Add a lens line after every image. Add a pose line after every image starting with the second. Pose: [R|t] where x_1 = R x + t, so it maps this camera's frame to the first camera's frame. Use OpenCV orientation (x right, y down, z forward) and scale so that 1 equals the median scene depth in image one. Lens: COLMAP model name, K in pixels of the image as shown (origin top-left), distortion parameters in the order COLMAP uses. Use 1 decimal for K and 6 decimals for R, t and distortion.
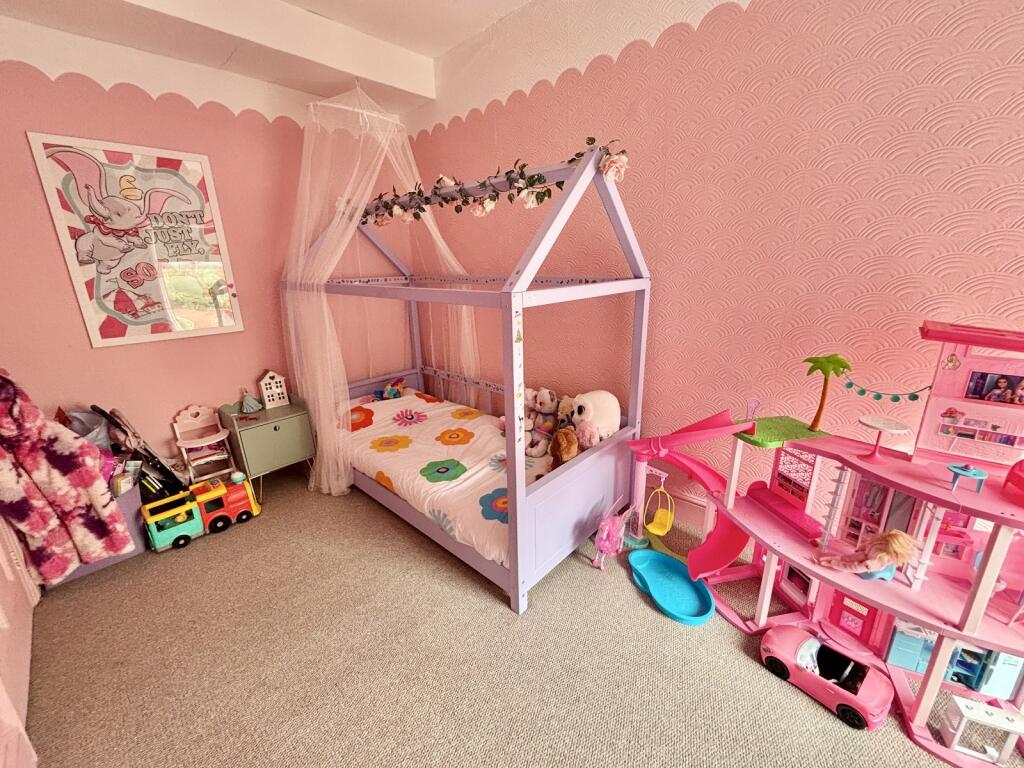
lens RADIAL K [[414.7, 0, 512.0], [0, 414.7, 384.0], [0, 0, 1]] dist [-0.000926, -0.000379]
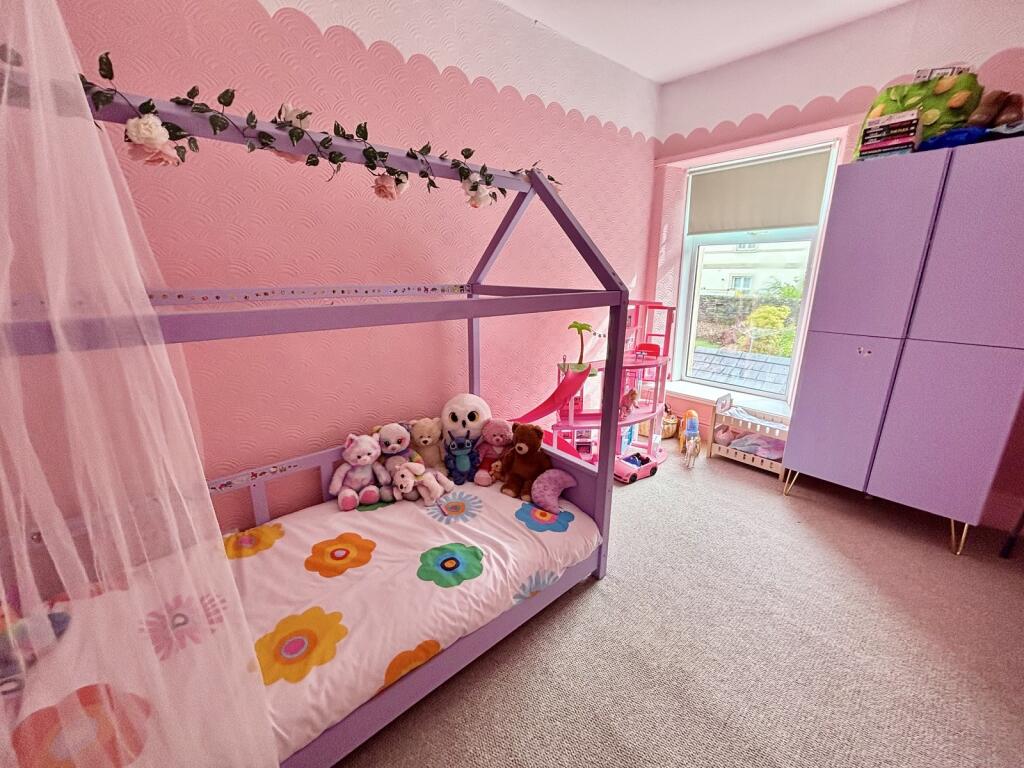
lens RADIAL K [[414.7, 0, 512.0], [0, 414.7, 384.0], [0, 0, 1]] dist [-0.000926, -0.000379]
pose [[0.096745, -0.242691, 0.965268, -0.777610], [0.280070, 0.937268, 0.207581, -0.194726], [-0.955092, 0.250260, 0.158646, 0.744133]]
